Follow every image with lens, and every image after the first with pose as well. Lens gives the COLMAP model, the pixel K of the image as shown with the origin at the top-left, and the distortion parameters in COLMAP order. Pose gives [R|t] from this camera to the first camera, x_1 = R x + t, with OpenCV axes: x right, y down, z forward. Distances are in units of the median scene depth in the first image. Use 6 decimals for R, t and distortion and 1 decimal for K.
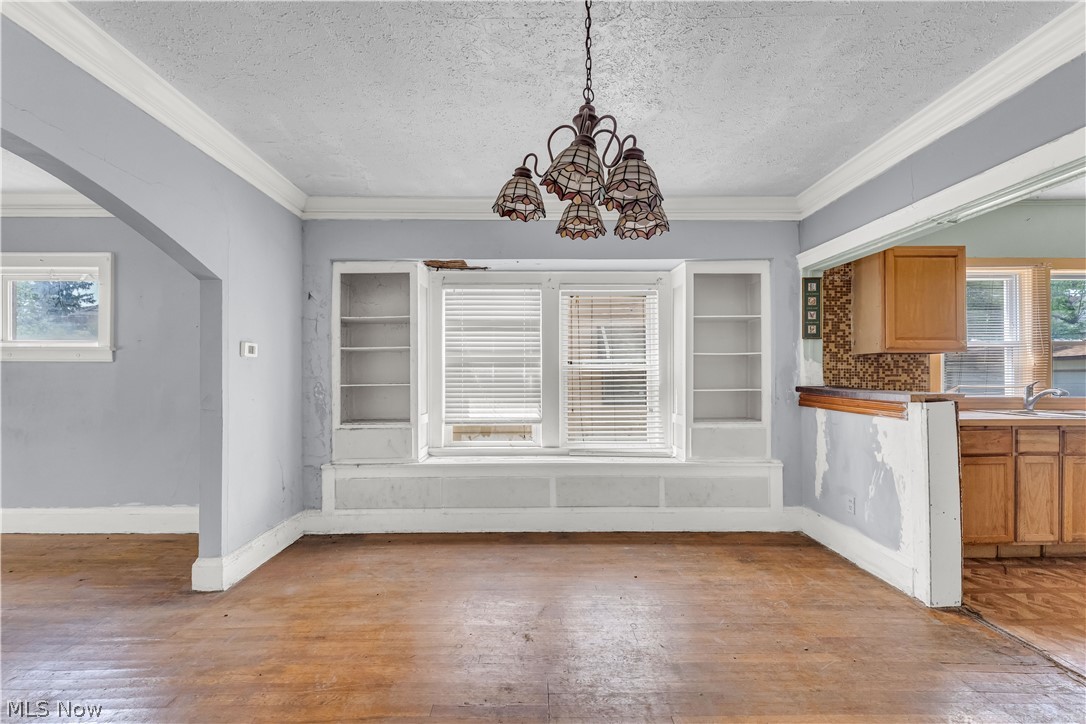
lens RADIAL K [[442.7, 0, 536.3], [0, 442.7, 370.4], [0, 0, 1]] dist [-0.001207, -0.000226]
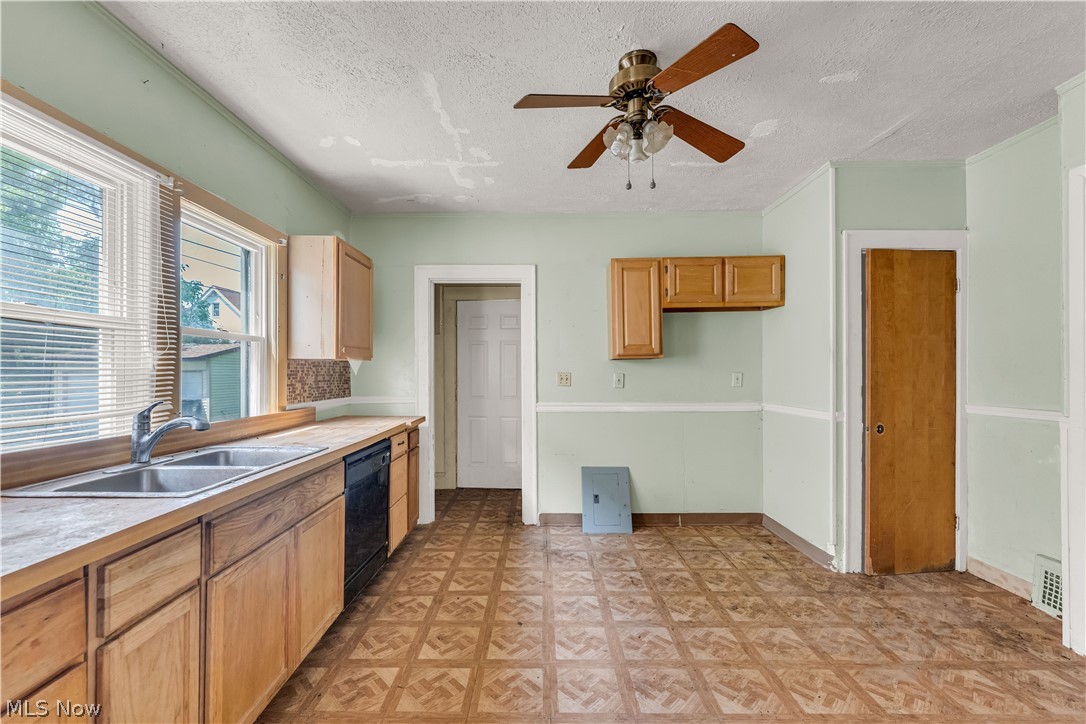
lens RADIAL K [[442.7, 0, 536.3], [0, 442.7, 370.4], [0, 0, 1]] dist [-0.001207, -0.000226]
pose [[0.016048, 0.003234, 0.999866, 0.626101], [-0.005702, 0.999979, -0.003143, -0.011581], [-0.999855, -0.005650, 0.016067, 0.551123]]
